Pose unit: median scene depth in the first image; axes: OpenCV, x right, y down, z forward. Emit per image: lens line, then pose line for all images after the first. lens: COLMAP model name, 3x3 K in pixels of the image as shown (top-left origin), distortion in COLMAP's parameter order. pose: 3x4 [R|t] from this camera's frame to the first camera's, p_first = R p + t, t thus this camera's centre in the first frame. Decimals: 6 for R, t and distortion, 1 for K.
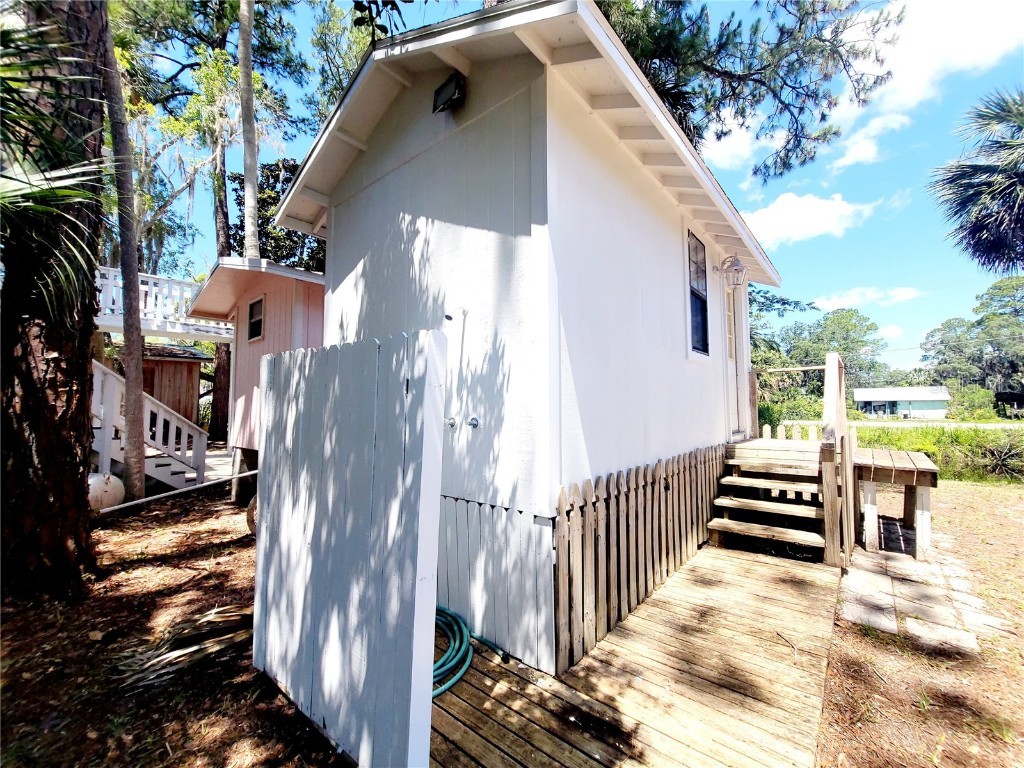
lens RADIAL K [[412.9, 0, 518.7], [0, 412.9, 380.5], [0, 0, 1]] dist [-0.003296, 0.000066]
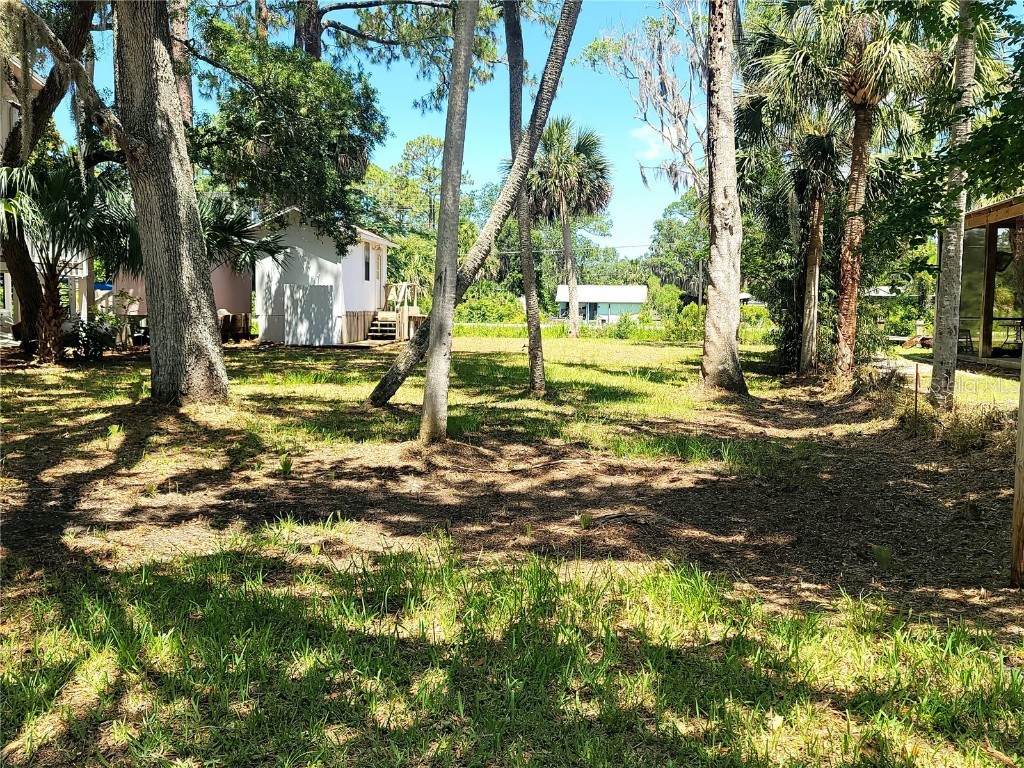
lens RADIAL K [[917.3, 0, 516.8], [0, 917.3, 386.3], [0, 0, 1]] dist [0.058143, -0.020376]
pose [[0.838877, -0.027444, 0.543629, -0.175368], [-0.054748, 0.989409, 0.134430, -0.019547], [-0.541561, -0.142533, 0.828490, -0.399008]]
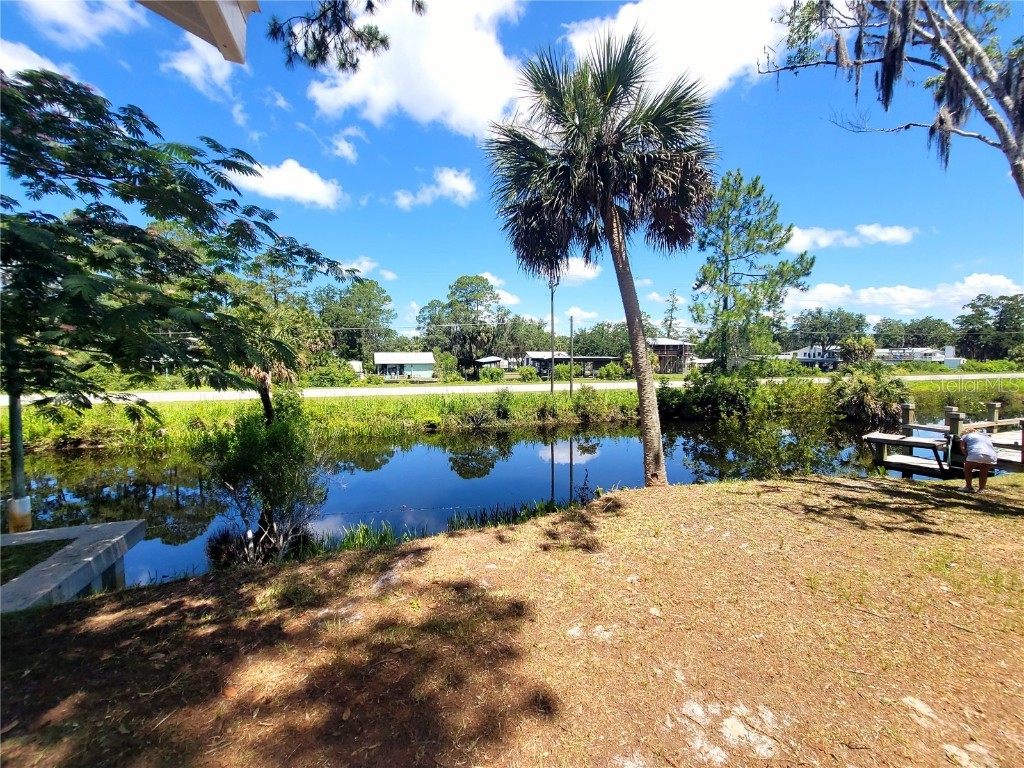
lens RADIAL K [[412.9, 0, 516.5], [0, 412.9, 381.1], [0, 0, 1]] dist [-0.003296, 0.000066]
pose [[0.522620, -0.042898, 0.851486, 0.054418], [-0.049938, 0.995478, 0.080803, -0.014423], [-0.851102, -0.084750, 0.518114, 0.081998]]
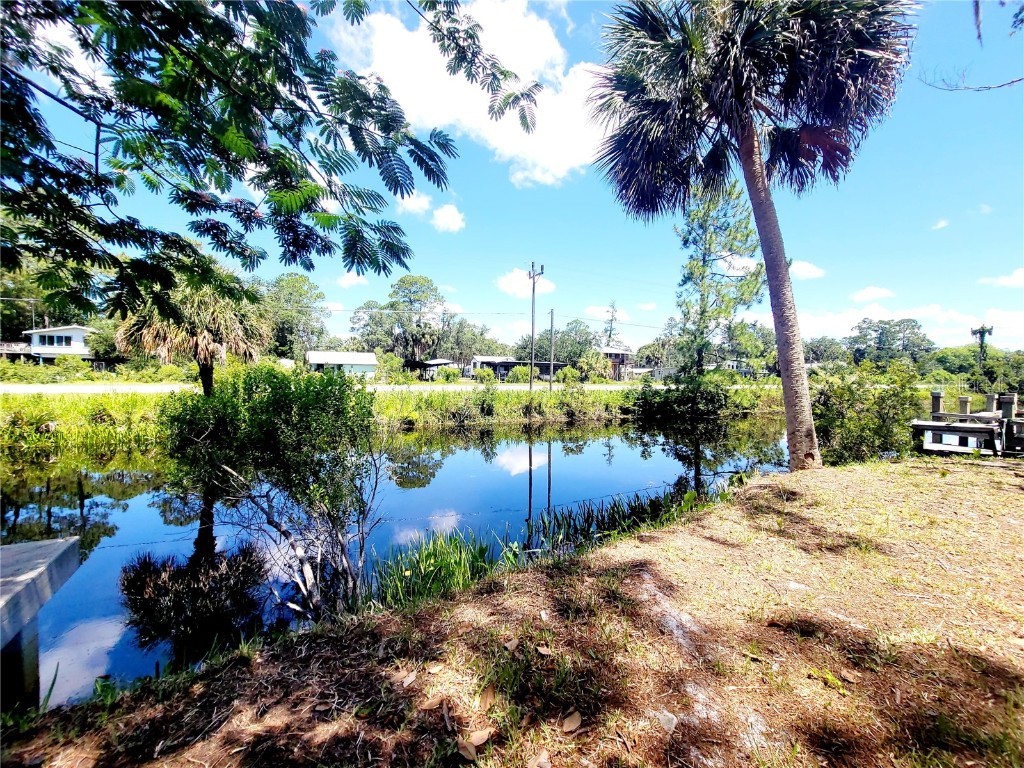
lens RADIAL K [[412.9, 0, 515.4], [0, 412.9, 382.2], [0, 0, 1]] dist [-0.003296, 0.000066]
pose [[0.379965, -0.017623, 0.924833, 0.063928], [-0.075793, 0.995863, 0.050116, 0.006540], [-0.921890, -0.089138, 0.377058, 0.143076]]
